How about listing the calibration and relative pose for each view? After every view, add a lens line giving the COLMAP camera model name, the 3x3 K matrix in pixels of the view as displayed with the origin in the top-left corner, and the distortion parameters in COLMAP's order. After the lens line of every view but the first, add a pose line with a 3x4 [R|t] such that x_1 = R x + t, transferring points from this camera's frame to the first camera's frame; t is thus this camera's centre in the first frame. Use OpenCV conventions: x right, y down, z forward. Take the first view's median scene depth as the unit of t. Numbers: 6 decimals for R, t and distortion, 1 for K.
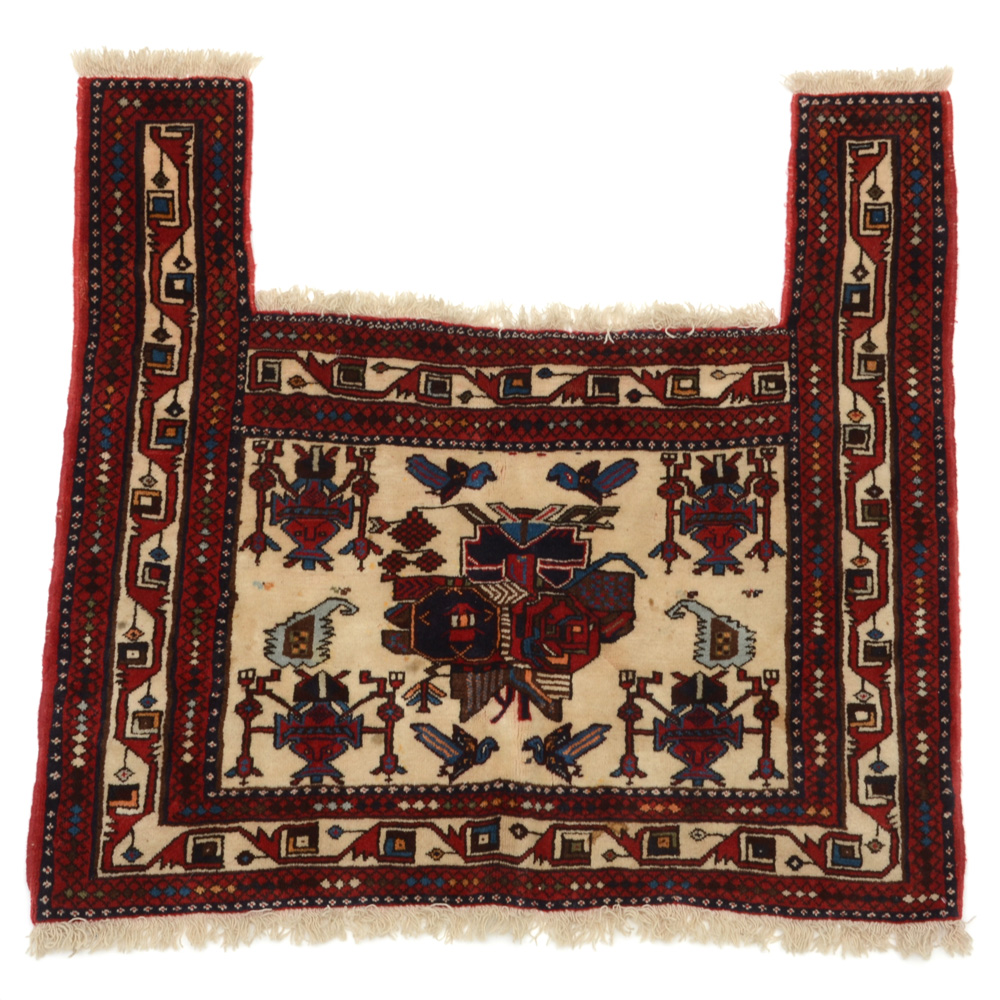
lens RADIAL K [[2354.6, 0, 543.3], [0, 2354.6, 512.7], [0, 0, 1]] dist [0.174957, 0.000000]
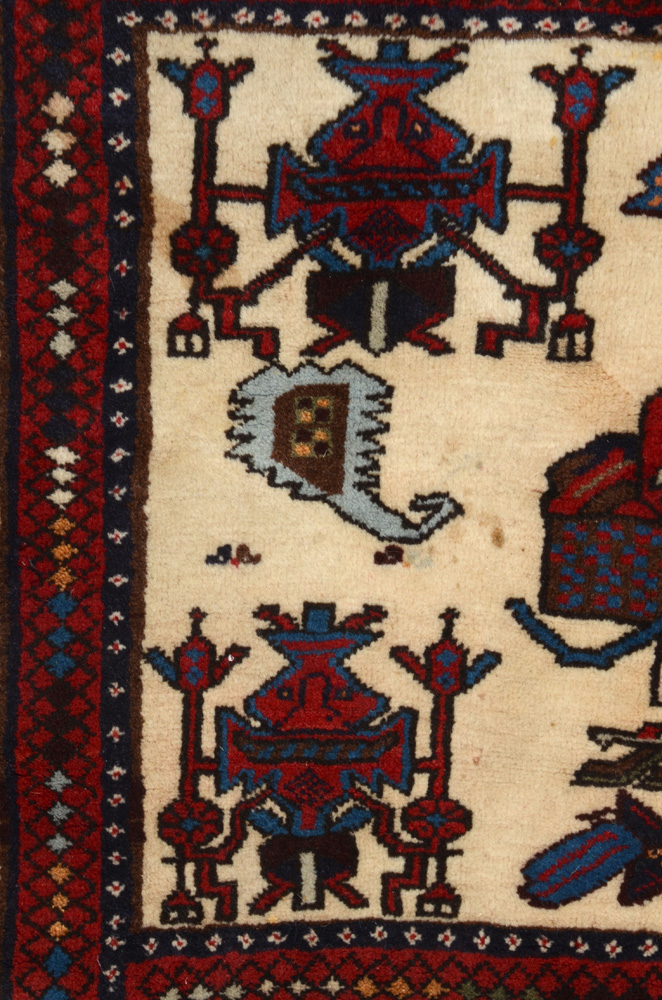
lens RADIAL K [[2237.2, 0, 341.0], [0, 2237.2, 471.3], [0, 0, 1]] dist [0.401421, 0.000000]
pose [[-0.999602, -0.017681, 0.021975, 0.064738], [0.017880, -0.999800, 0.008904, 0.046024], [0.021813, 0.009294, 0.999719, 0.649520]]
